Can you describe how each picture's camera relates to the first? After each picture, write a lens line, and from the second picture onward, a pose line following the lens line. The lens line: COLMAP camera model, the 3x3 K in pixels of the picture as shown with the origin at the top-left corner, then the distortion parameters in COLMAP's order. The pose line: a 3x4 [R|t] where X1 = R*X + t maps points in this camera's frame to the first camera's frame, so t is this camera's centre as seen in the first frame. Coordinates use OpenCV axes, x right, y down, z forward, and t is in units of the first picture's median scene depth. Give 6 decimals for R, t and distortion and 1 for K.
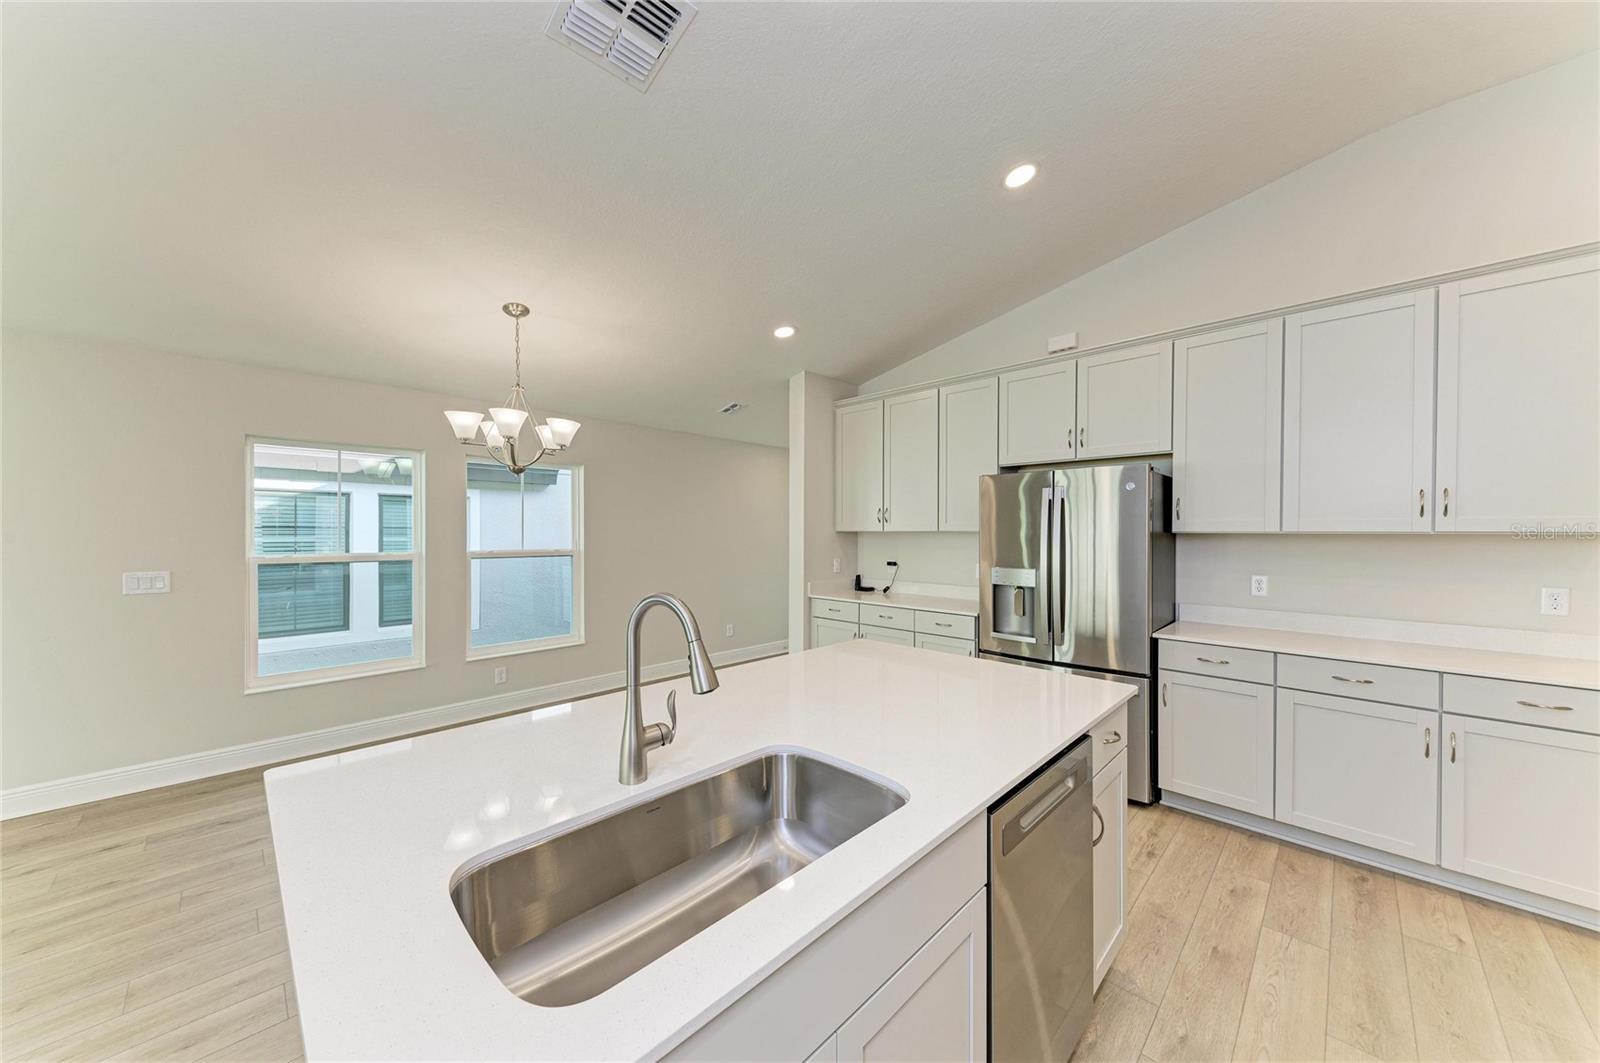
lens RADIAL K [[570.6, 0, 800.0], [0, 570.6, 531.5], [0, 0, 1]] dist [0.017969, -0.006903]
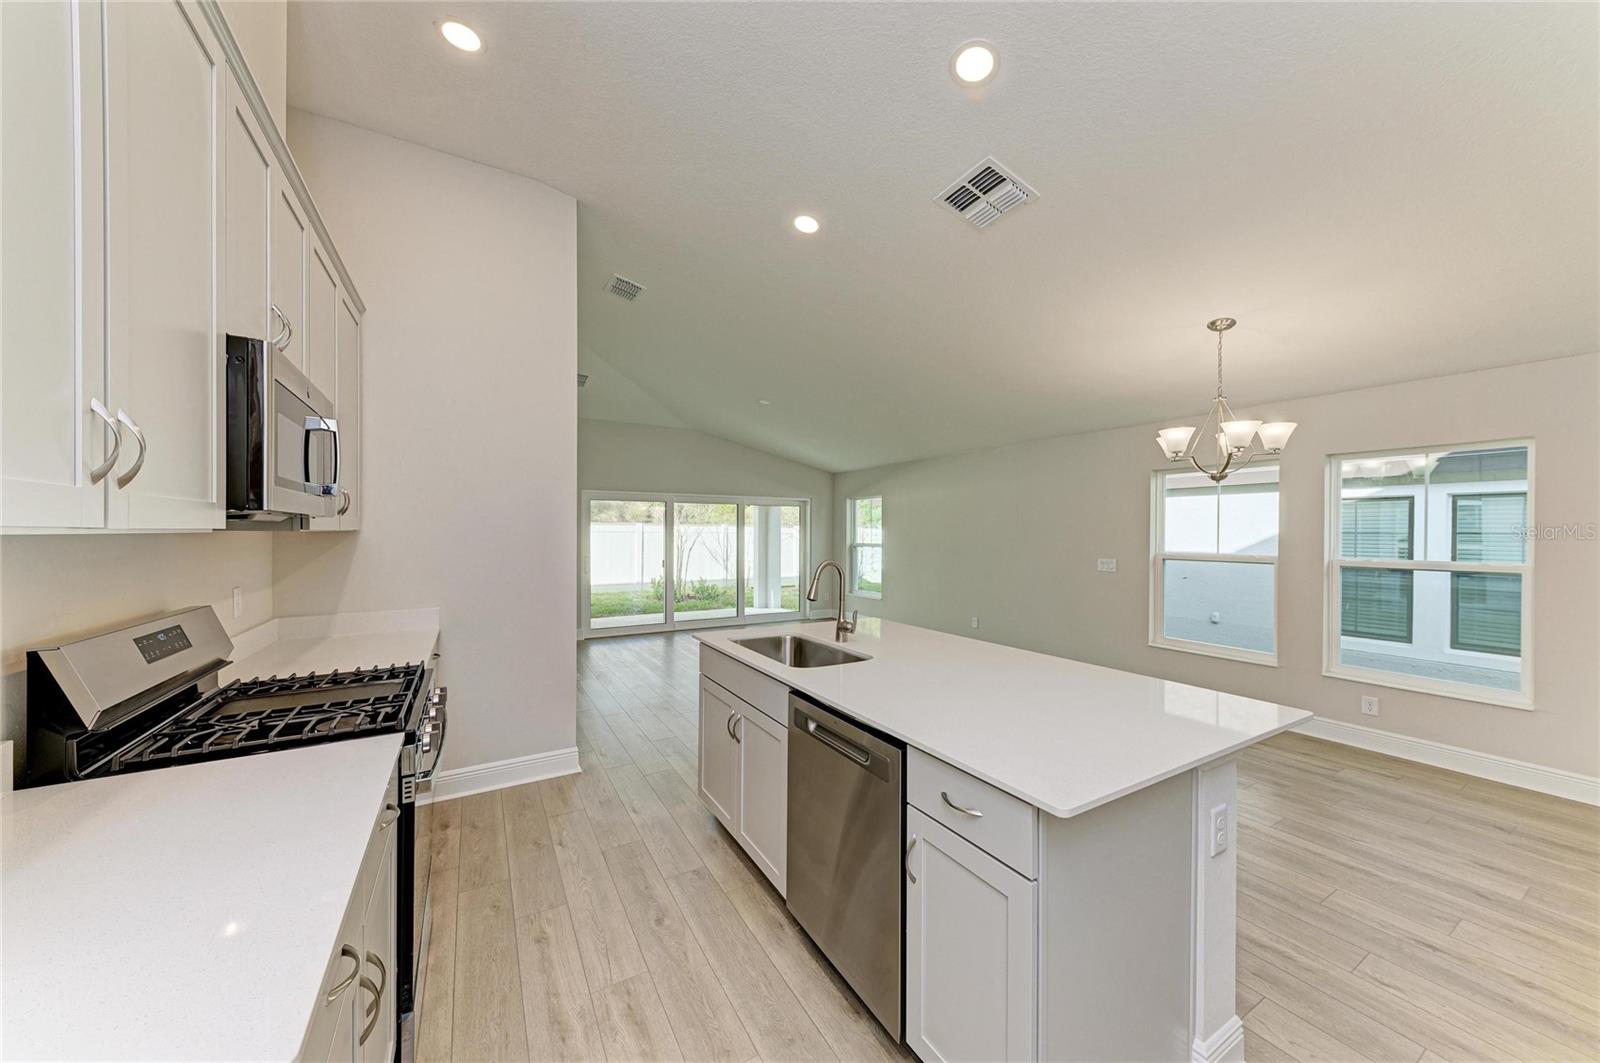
lens RADIAL K [[570.6, 0, 800.0], [0, 570.6, 531.5], [0, 0, 1]] dist [0.017969, -0.006903]
pose [[-0.263216, -0.005360, -0.964722, 0.385652], [-0.008891, 0.999956, -0.003129, 0.001552], [0.964696, 0.007754, -0.263252, 0.287939]]
